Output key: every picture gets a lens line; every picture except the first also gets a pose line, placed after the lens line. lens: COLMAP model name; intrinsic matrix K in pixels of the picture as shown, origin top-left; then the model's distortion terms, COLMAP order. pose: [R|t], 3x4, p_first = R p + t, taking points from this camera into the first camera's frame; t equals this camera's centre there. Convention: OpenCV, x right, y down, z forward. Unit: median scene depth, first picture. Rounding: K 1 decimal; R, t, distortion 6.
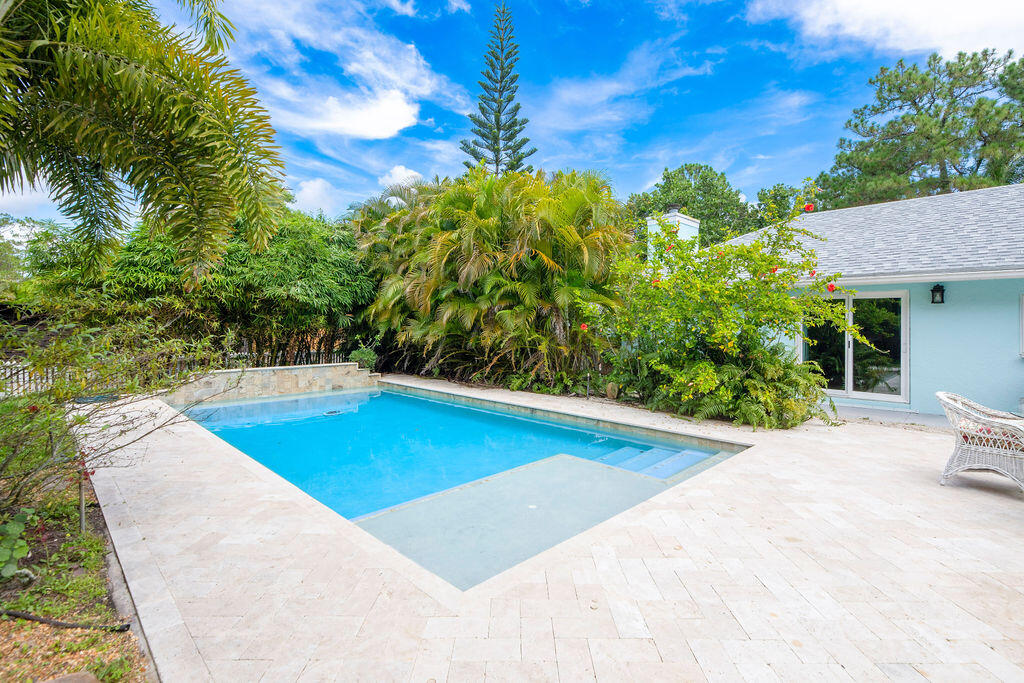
lens RADIAL K [[477.1, 0, 511.7], [0, 477.1, 320.0], [0, 0, 1]] dist [-0.000466, -0.000001]
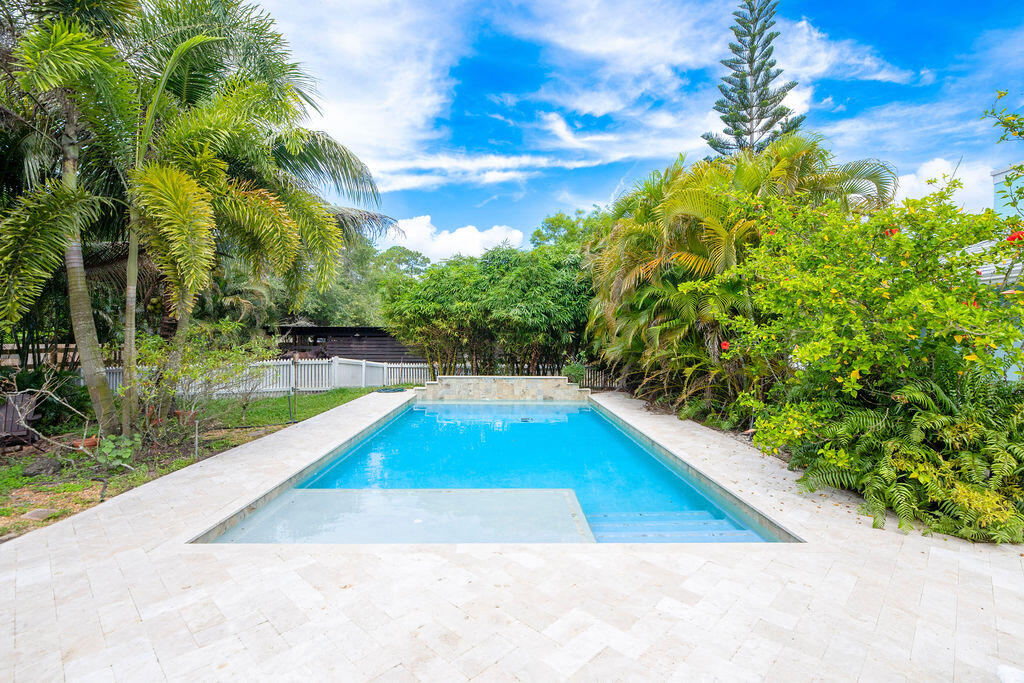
lens RADIAL K [[471.6, 0, 512.0], [0, 471.6, 341.5], [0, 0, 1]] dist [0.002823, 0.000105]
pose [[0.721875, 0.007157, -0.691987, 0.325186], [0.000032, 0.999946, 0.010376, -0.001061], [0.692024, -0.007512, 0.721835, 0.153094]]
